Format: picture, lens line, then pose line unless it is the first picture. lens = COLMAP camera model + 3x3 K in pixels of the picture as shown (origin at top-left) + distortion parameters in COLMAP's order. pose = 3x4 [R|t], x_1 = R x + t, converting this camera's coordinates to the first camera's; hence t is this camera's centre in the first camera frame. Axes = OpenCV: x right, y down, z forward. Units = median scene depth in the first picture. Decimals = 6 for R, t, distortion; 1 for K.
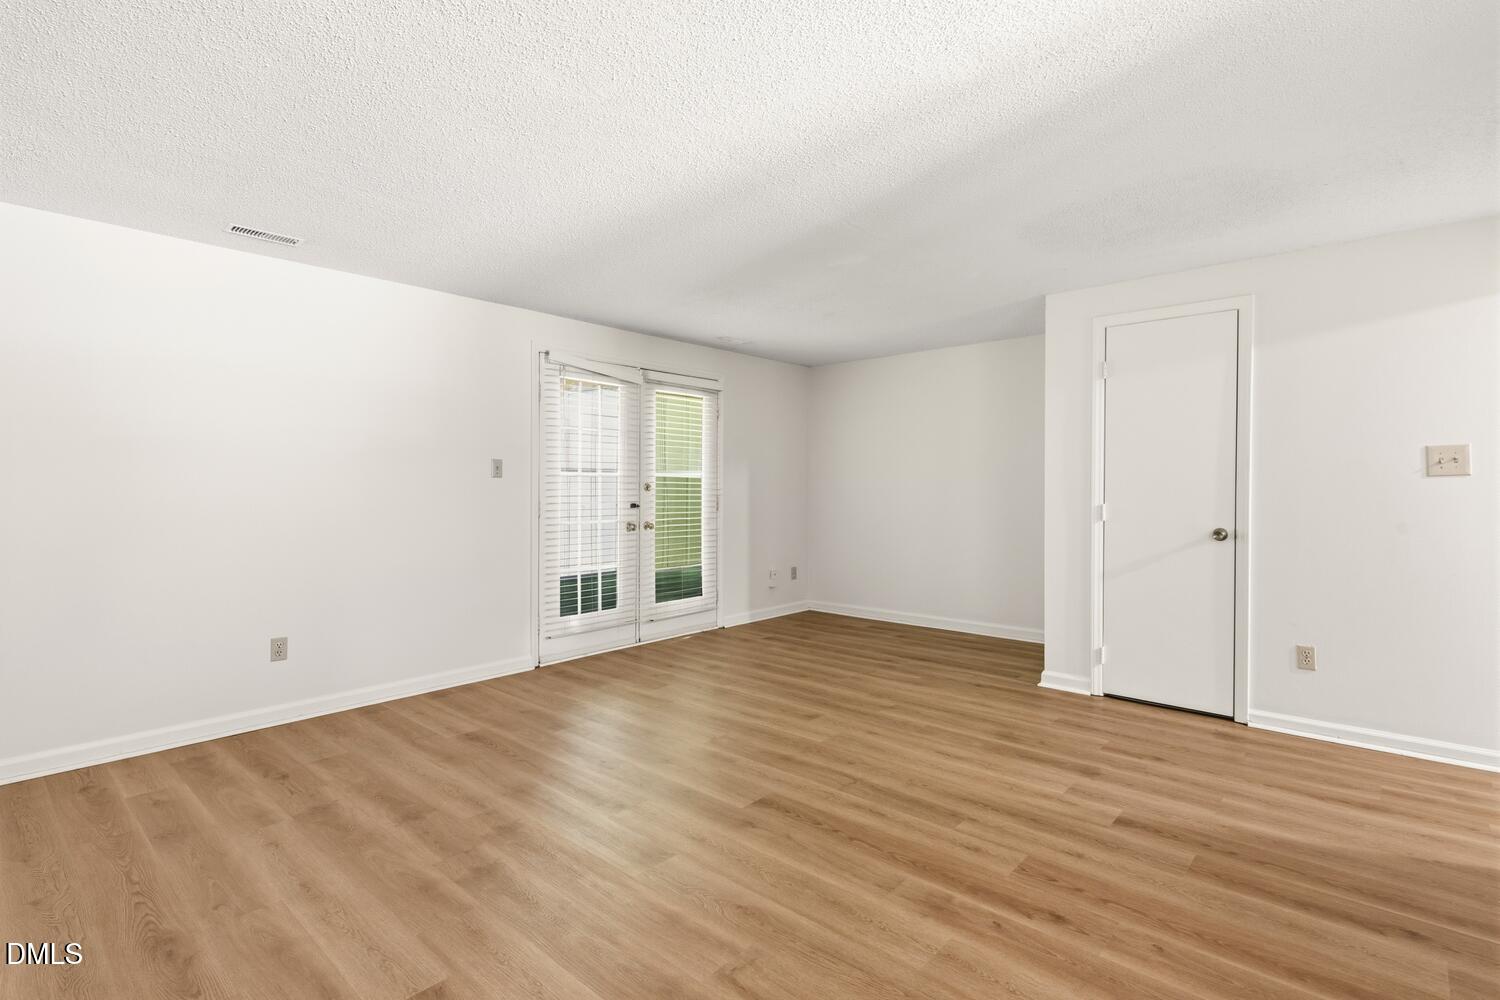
lens RADIAL K [[716.0, 0, 756.3], [0, 716.0, 494.3], [0, 0, 1]] dist [0.013650, -0.000095]
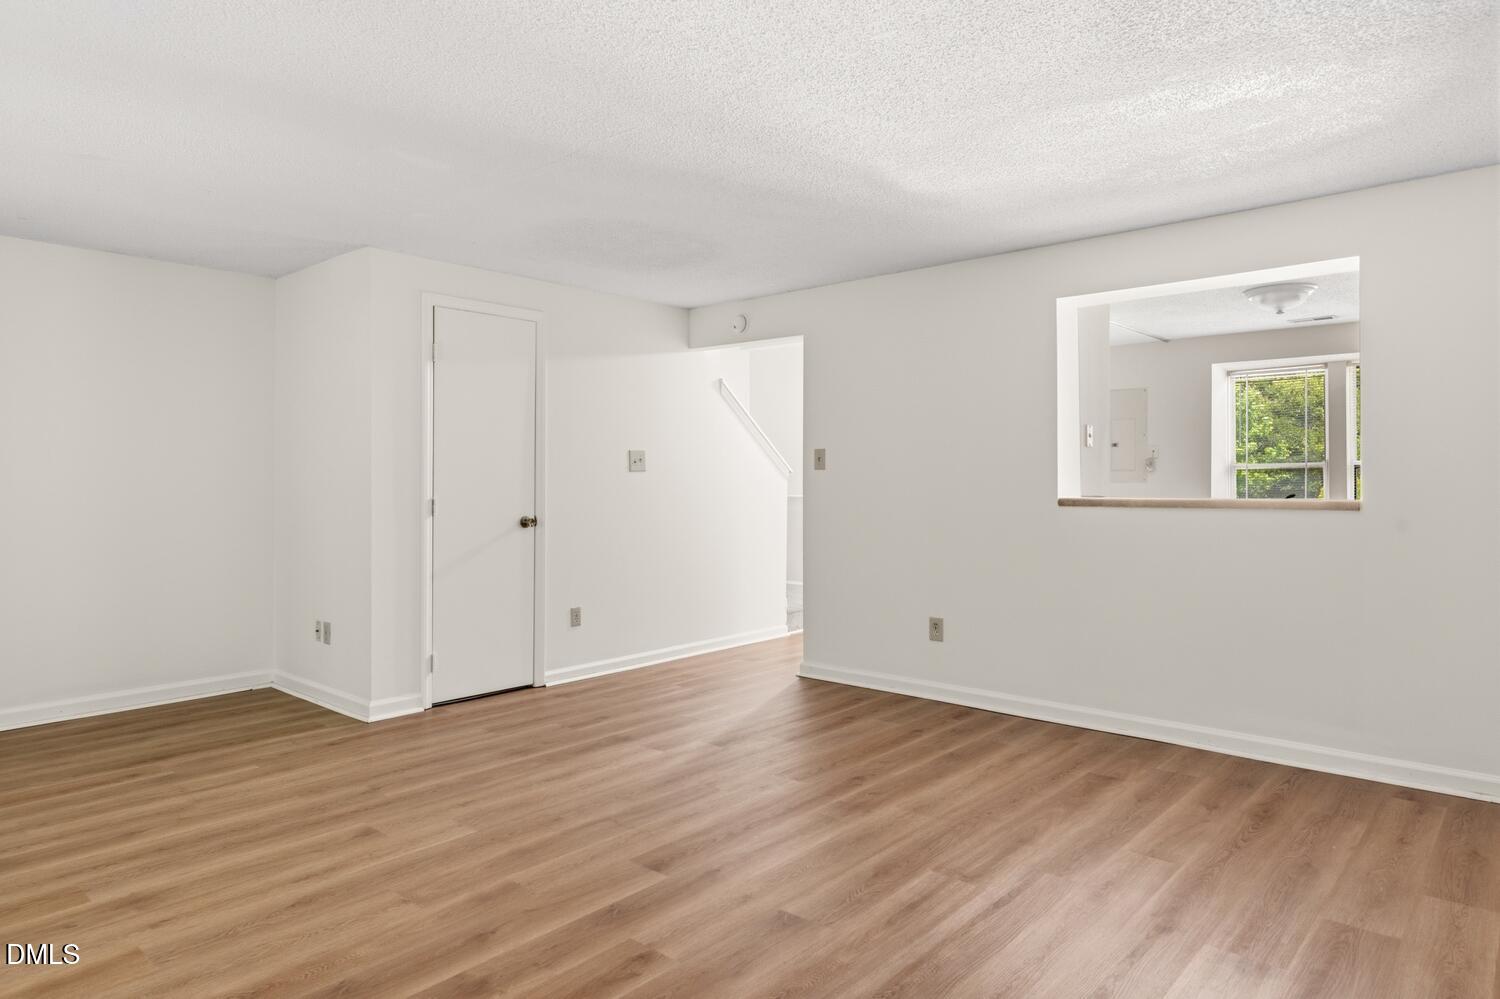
lens RADIAL K [[920.5, 0, 755.3], [0, 920.5, 494.3], [0, 0, 1]] dist [0.026547, -0.000696]
pose [[-0.005884, -0.019321, 0.999796, -0.827549], [0.009825, 0.999764, 0.019379, -0.011420], [-0.999934, 0.009937, -0.005693, 0.706302]]
